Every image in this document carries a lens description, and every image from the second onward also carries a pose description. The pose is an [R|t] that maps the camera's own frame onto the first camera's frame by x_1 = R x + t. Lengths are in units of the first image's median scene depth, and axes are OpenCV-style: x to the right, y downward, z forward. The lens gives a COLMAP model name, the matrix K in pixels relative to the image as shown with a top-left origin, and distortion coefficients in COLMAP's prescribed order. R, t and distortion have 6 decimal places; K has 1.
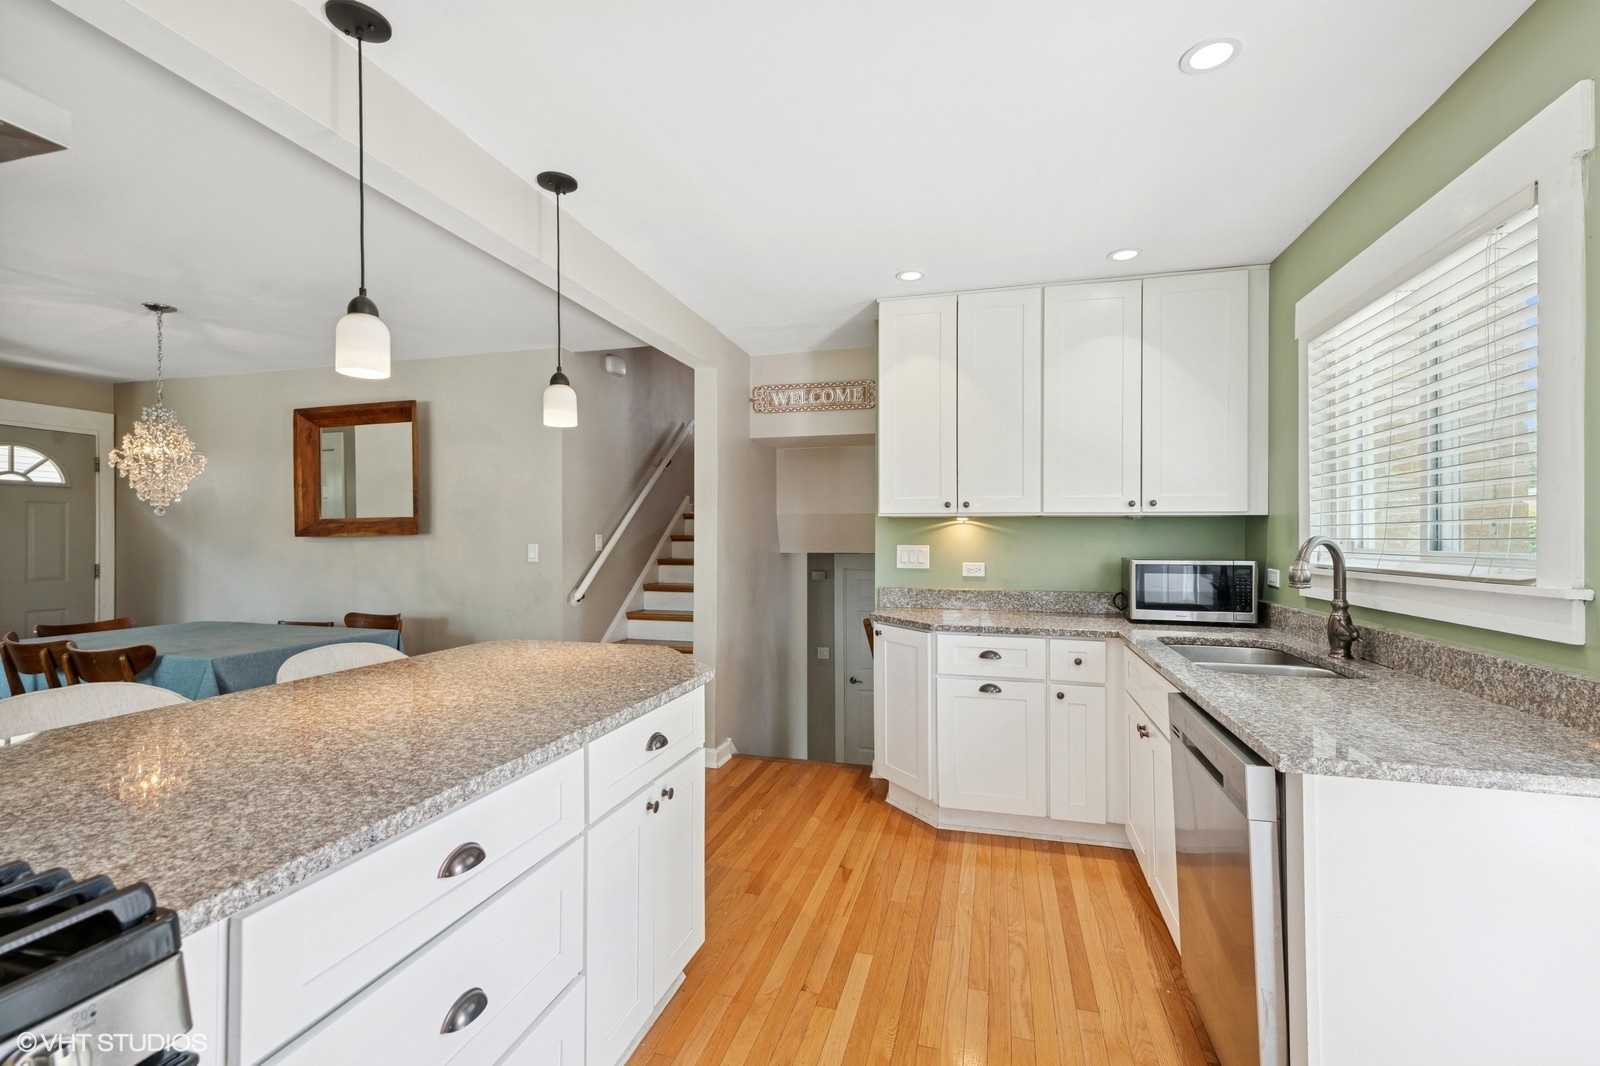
lens RADIAL K [[691.5, 0, 800.0], [0, 691.5, 533.0], [0, 0, 1]] dist [0.001294, 0.000209]
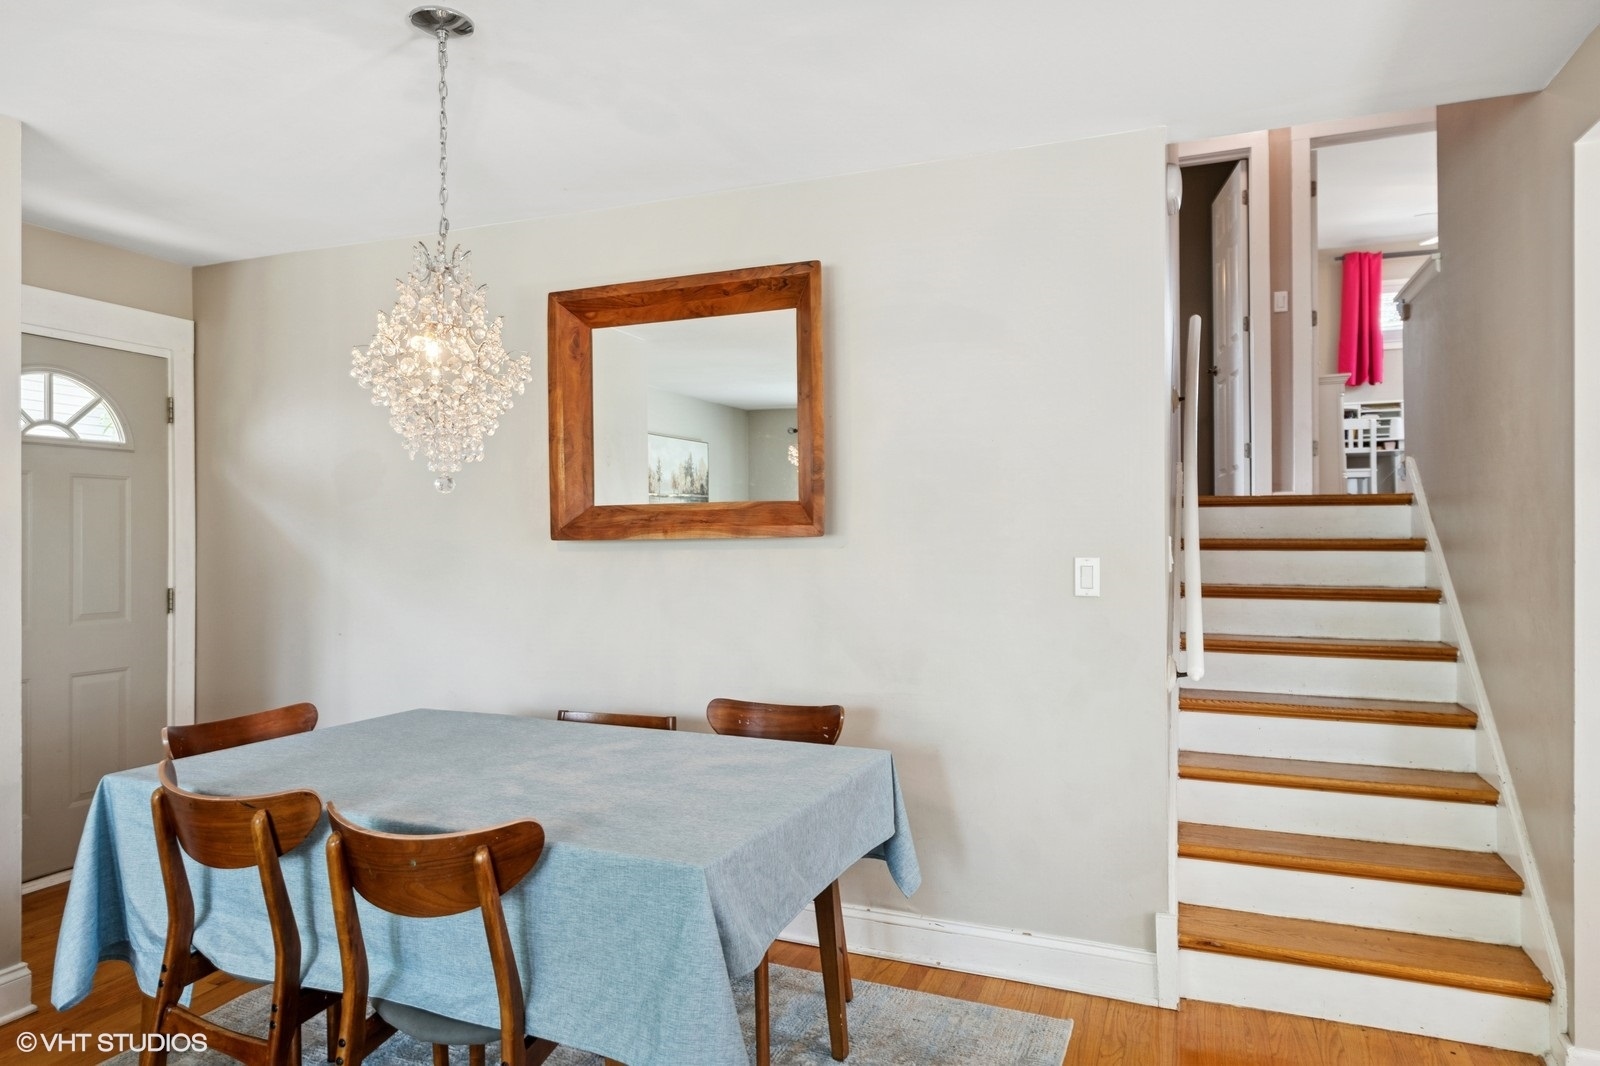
lens RADIAL K [[972.6, 0, 800.0], [0, 972.6, 533.0], [0, 0, 1]] dist [0.004675, -0.001013]
pose [[0.993932, 0.001079, -0.109991, -0.507128], [-0.001025, 0.999999, 0.000553, -0.000709], [0.109991, -0.000437, 0.993932, 0.326752]]
